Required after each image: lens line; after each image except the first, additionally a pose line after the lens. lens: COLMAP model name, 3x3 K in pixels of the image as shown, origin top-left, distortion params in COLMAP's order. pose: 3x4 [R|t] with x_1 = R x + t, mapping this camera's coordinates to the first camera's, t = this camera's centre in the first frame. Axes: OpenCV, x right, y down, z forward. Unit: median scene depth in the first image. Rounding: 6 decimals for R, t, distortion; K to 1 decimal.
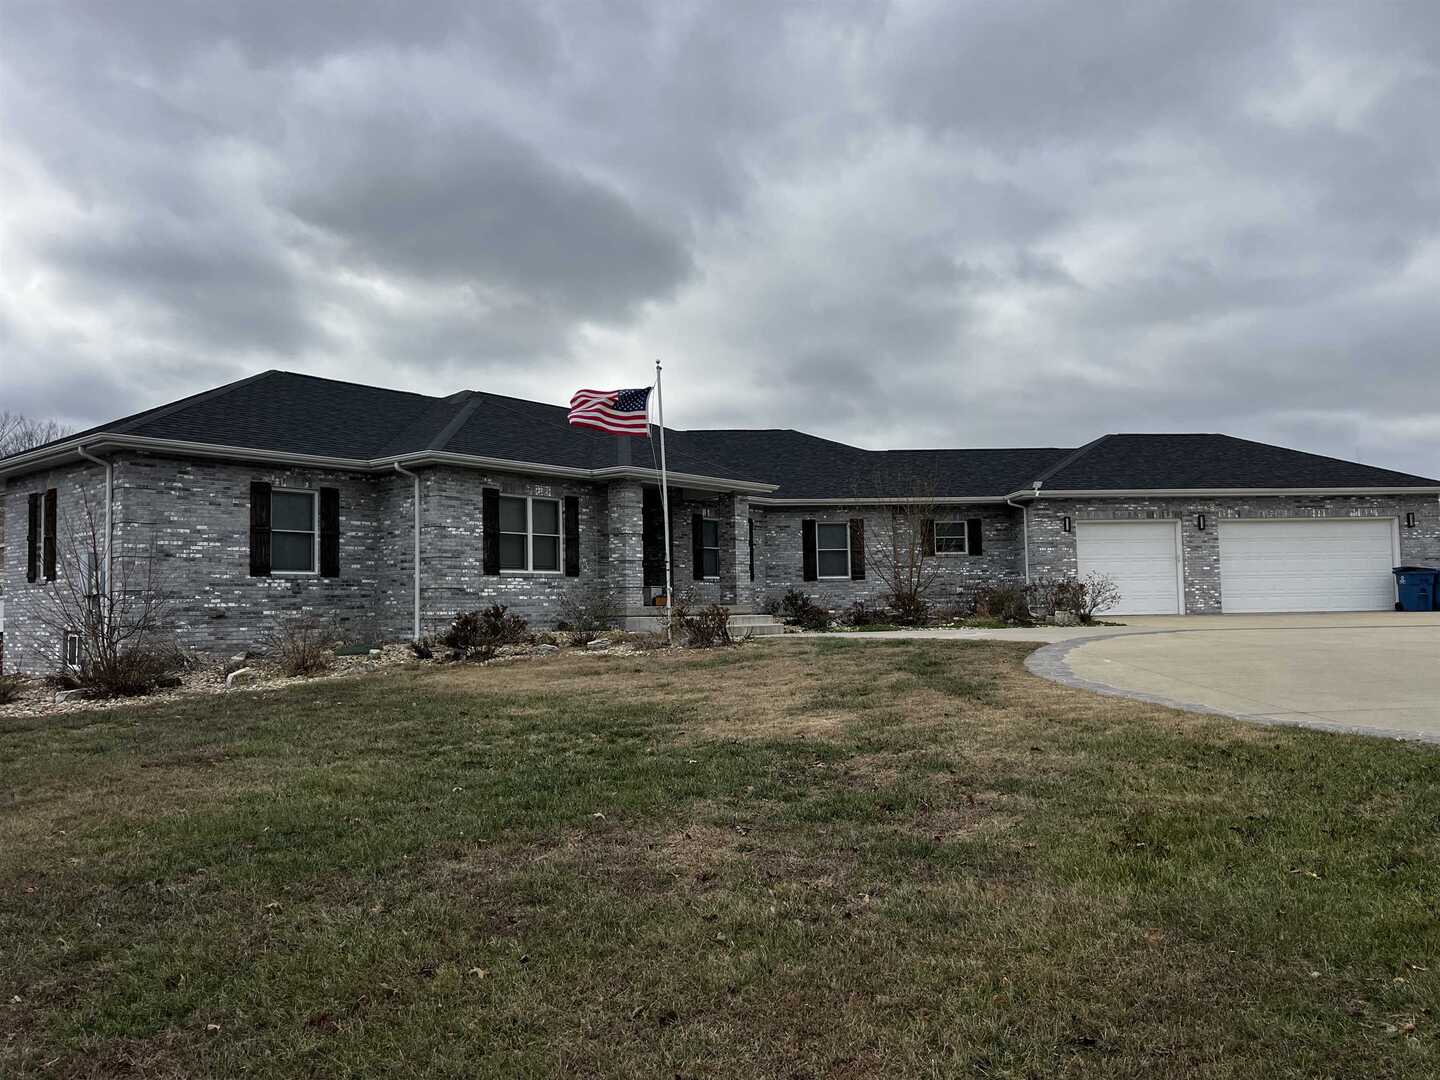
lens RADIAL K [[1075.7, 0, 720.0], [0, 1075.7, 540.0], [0, 0, 1]] dist [0.062408, -0.000769]
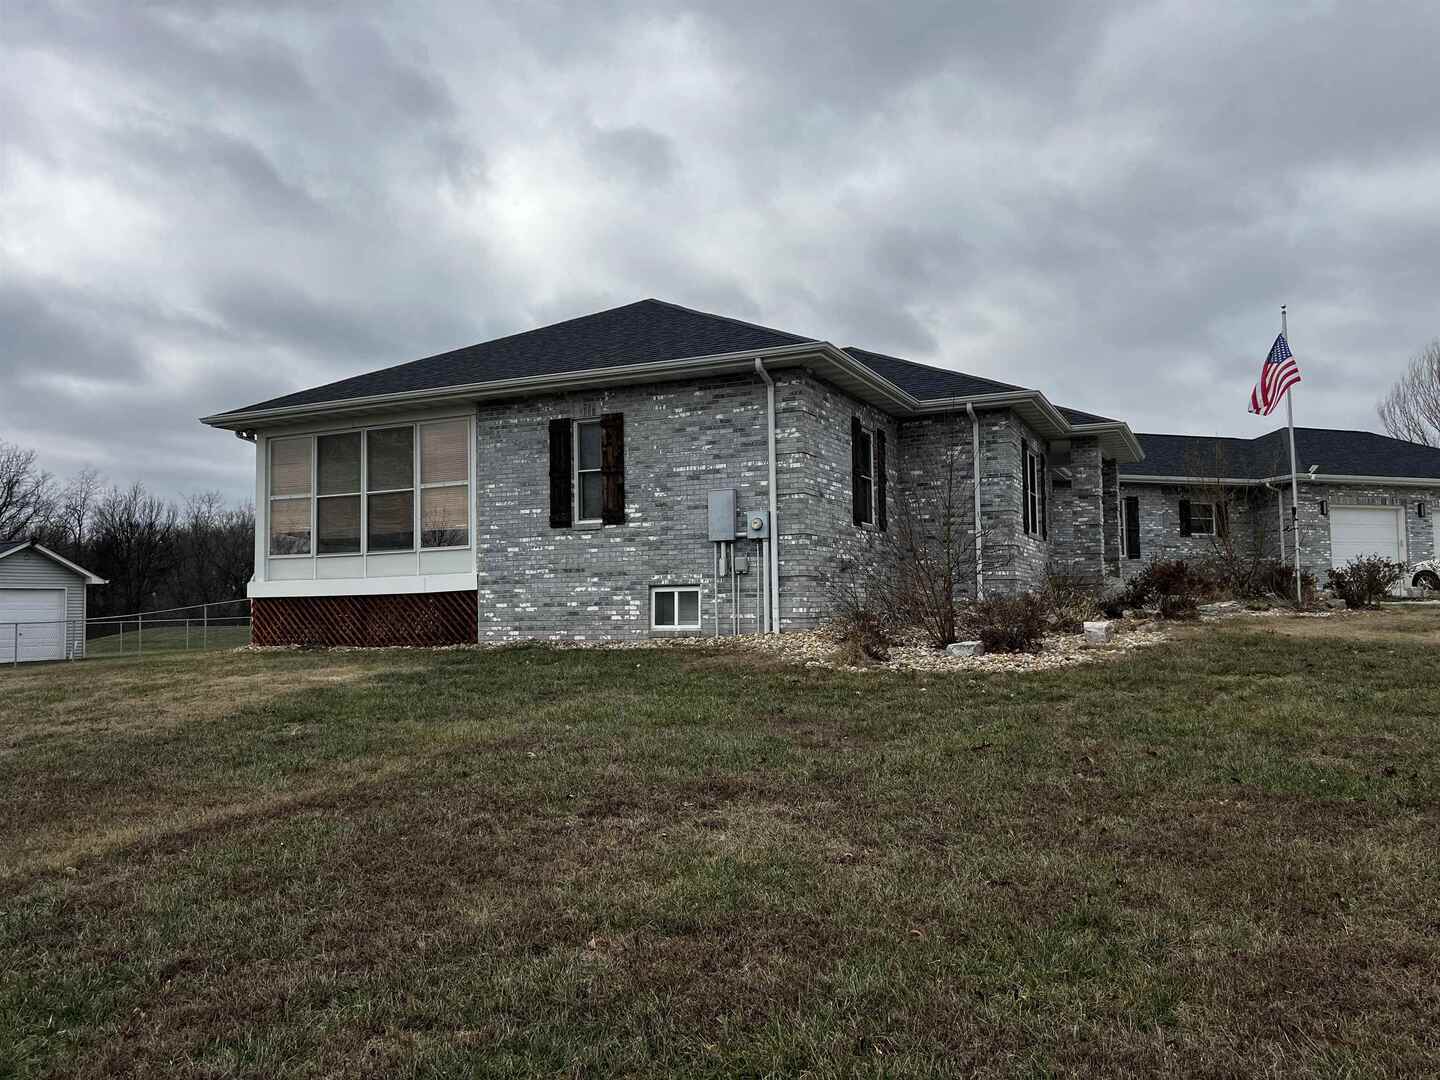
lens RADIAL K [[1097.1, 0, 720.0], [0, 1097.1, 540.0], [0, 0, 1]] dist [0.001359, 0.000053]
pose [[0.967714, 0.022209, 0.251070, -0.503372], [-0.021177, 0.999753, -0.006810, 0.035699], [-0.251159, 0.001274, 0.967945, 0.127256]]
